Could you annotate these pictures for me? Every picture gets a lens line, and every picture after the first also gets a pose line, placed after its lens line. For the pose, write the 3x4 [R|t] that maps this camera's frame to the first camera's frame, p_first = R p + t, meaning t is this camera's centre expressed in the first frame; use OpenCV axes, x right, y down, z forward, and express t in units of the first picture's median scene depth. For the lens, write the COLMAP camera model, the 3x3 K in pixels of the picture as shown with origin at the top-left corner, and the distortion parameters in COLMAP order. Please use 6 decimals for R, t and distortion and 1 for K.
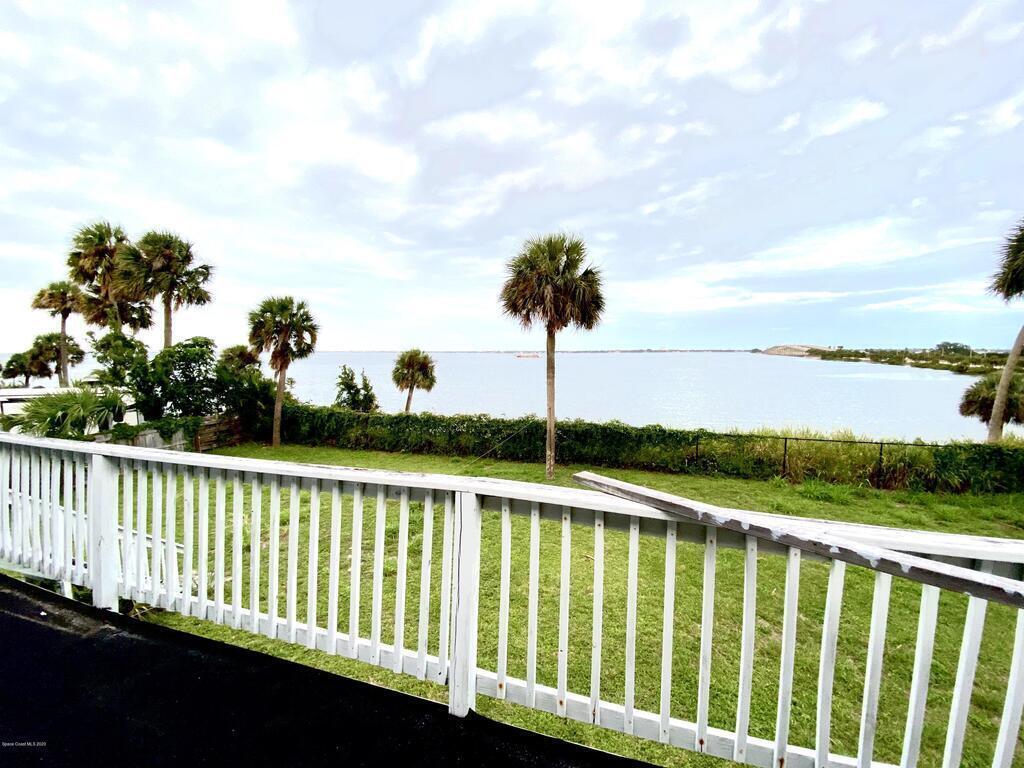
lens RADIAL K [[406.4, 0, 516.7], [0, 406.4, 386.9], [0, 0, 1]] dist [0.000775, -0.014076]
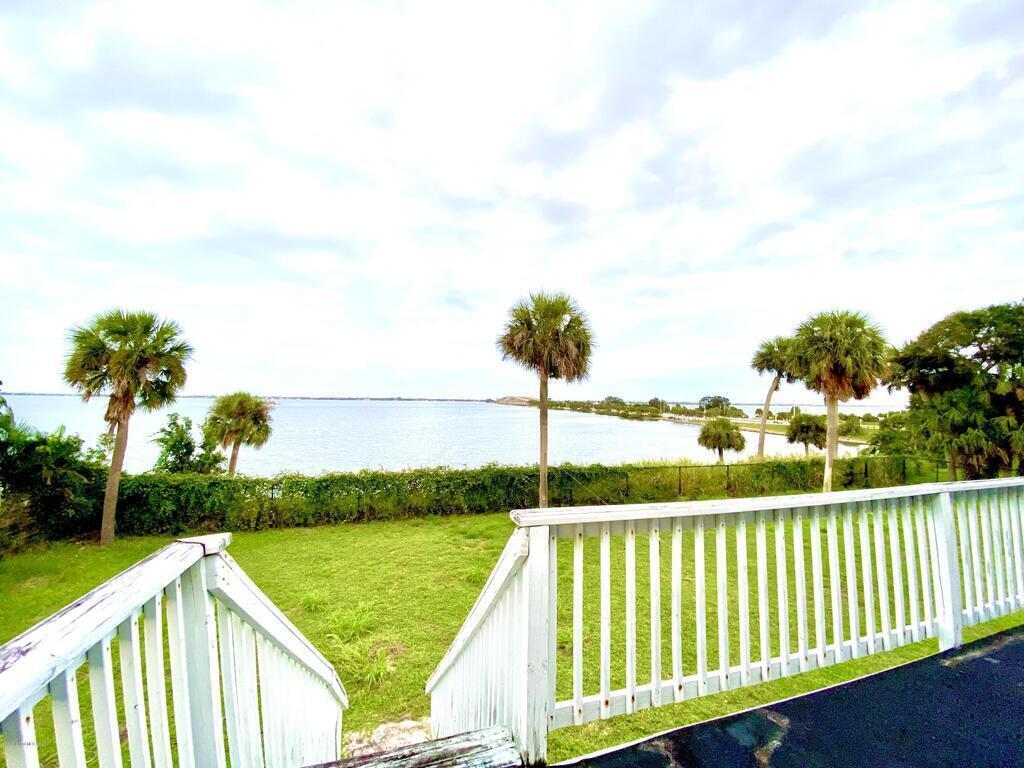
lens RADIAL K [[406.4, 0, 516.7], [0, 406.4, 386.9], [0, 0, 1]] dist [0.000775, -0.014076]
pose [[0.831695, 0.034304, 0.554173, -0.424280], [0.031536, 0.993560, -0.108831, -0.006672], [-0.554337, 0.107990, 0.825257, 0.119142]]
